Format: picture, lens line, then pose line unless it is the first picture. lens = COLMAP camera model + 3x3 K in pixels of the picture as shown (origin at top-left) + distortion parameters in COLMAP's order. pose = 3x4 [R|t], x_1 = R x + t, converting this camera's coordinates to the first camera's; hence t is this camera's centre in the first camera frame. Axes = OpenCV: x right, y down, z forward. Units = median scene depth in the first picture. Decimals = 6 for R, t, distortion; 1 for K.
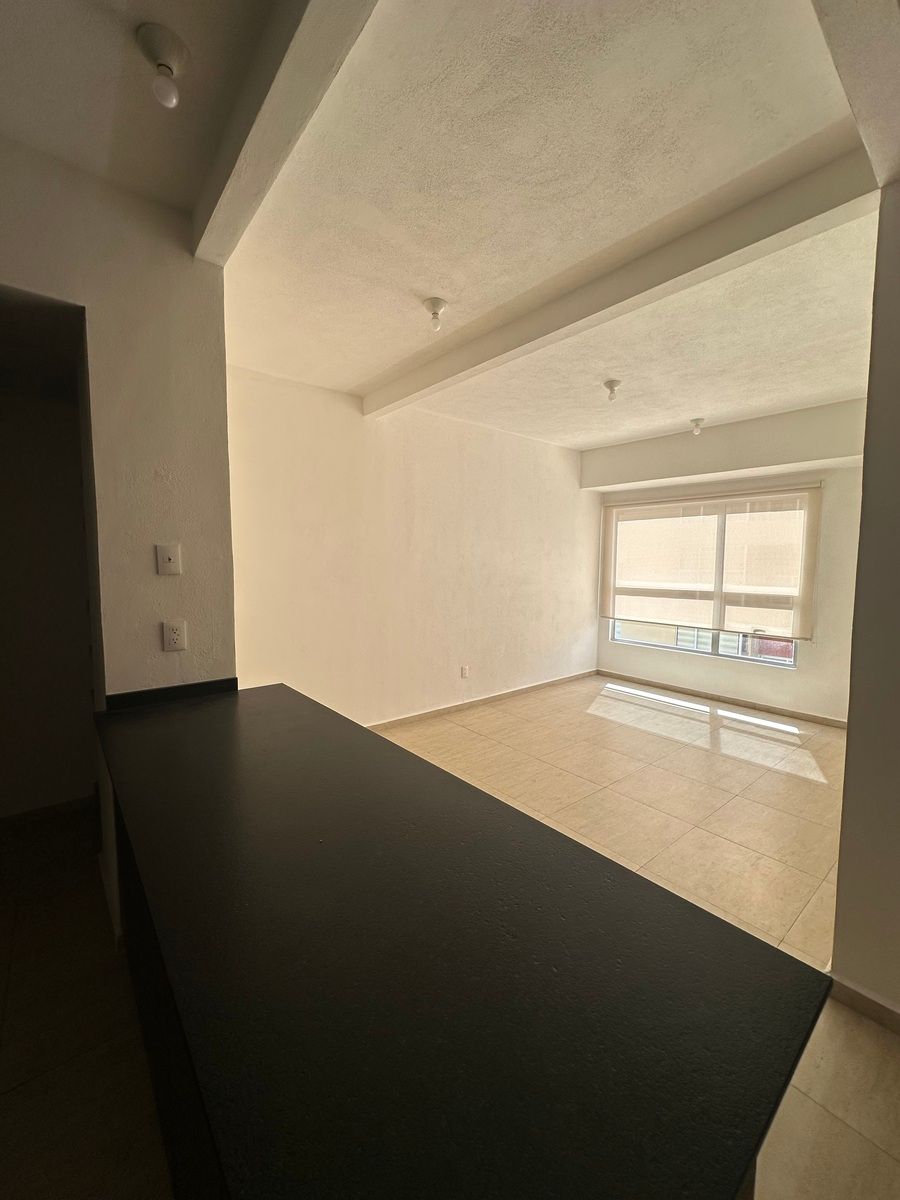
lens RADIAL K [[482.3, 0, 450.0], [0, 482.3, 600.0], [0, 0, 1]] dist [0.003452, 0.000564]
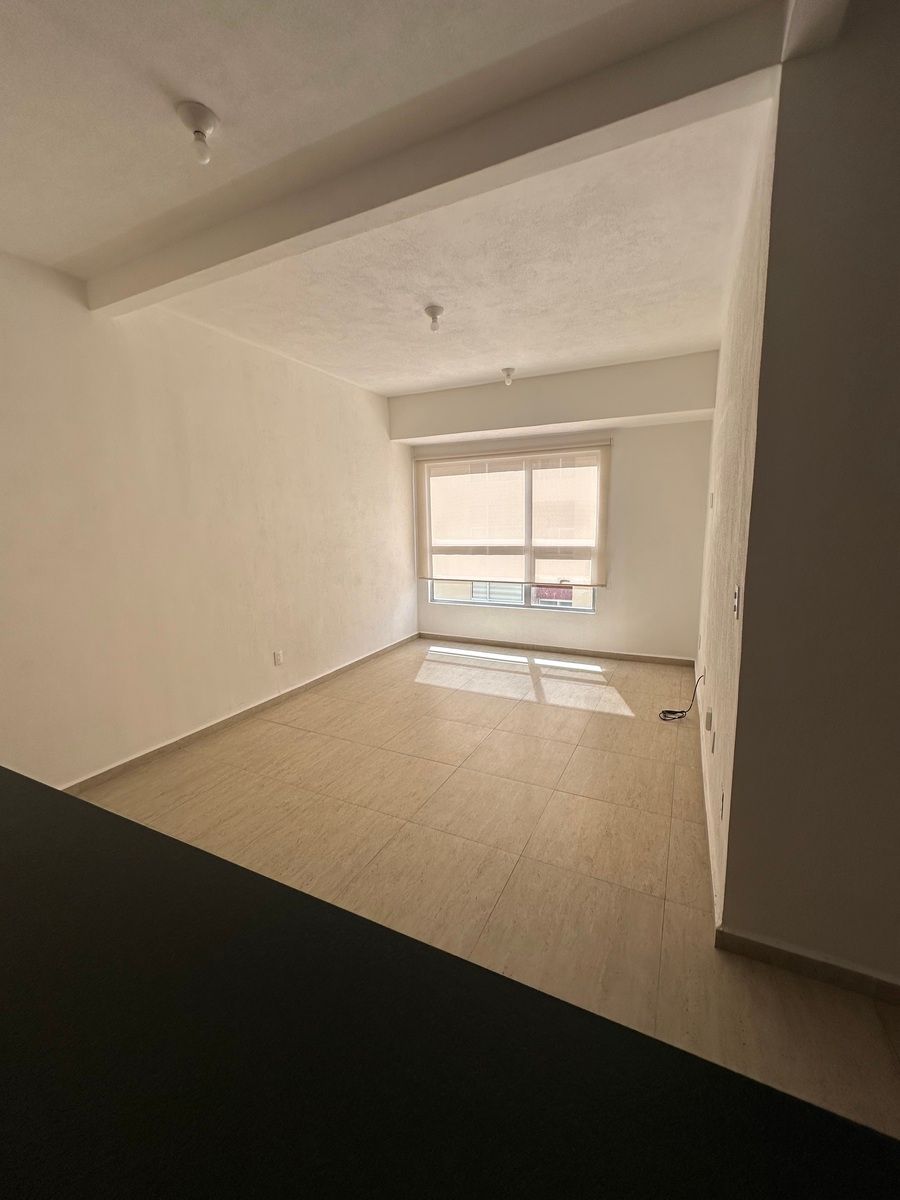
lens RADIAL K [[482.3, 0, 450.0], [0, 482.3, 600.0], [0, 0, 1]] dist [0.003452, 0.000564]
pose [[0.912999, -0.091567, 0.397552, -0.021097], [0.059718, 0.993986, 0.091795, -0.008653], [-0.403567, -0.060068, 0.912976, 0.128522]]
